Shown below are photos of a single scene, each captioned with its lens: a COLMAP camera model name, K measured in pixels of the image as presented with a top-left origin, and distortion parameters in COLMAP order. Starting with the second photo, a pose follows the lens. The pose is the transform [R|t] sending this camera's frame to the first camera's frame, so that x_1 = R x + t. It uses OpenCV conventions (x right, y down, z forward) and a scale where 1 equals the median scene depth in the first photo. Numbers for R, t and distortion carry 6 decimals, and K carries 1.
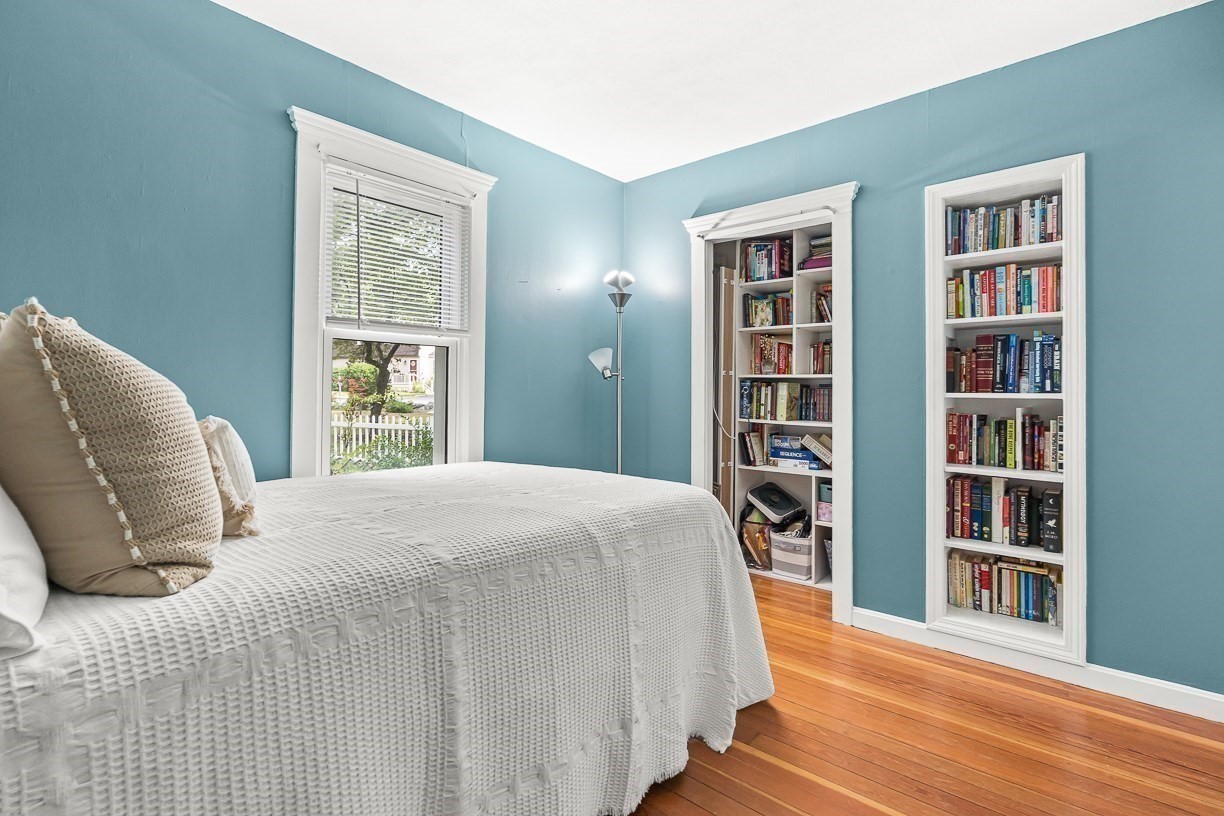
lens RADIAL K [[567.0, 0, 610.0], [0, 567.0, 377.8], [0, 0, 1]] dist [-0.001403, -0.000120]
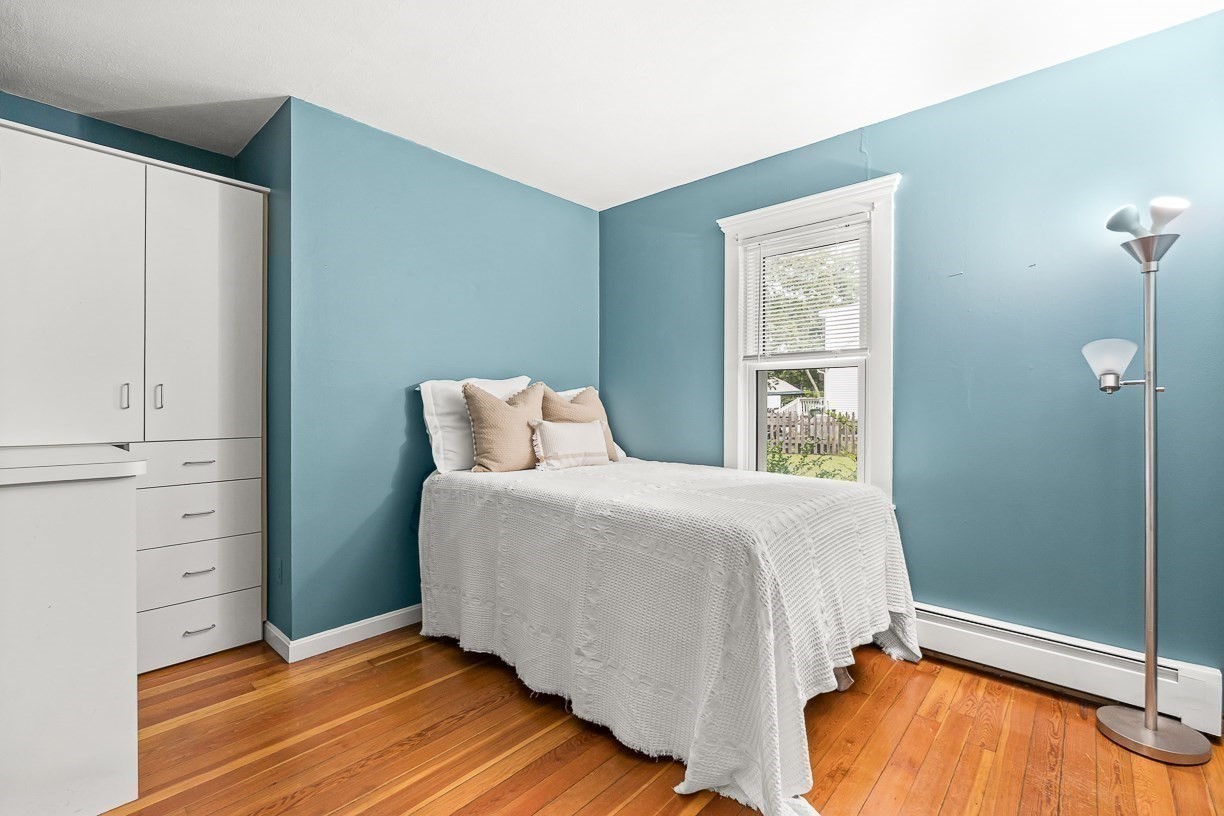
lens RADIAL K [[538.6, 0, 616.4], [0, 538.6, 406.7], [0, 0, 1]] dist [-0.002316, -0.000333]
pose [[-0.007115, -0.002980, -0.999970, 0.678315], [0.018553, 0.999823, -0.003111, 0.013515], [0.999803, -0.018575, -0.007059, 0.570023]]
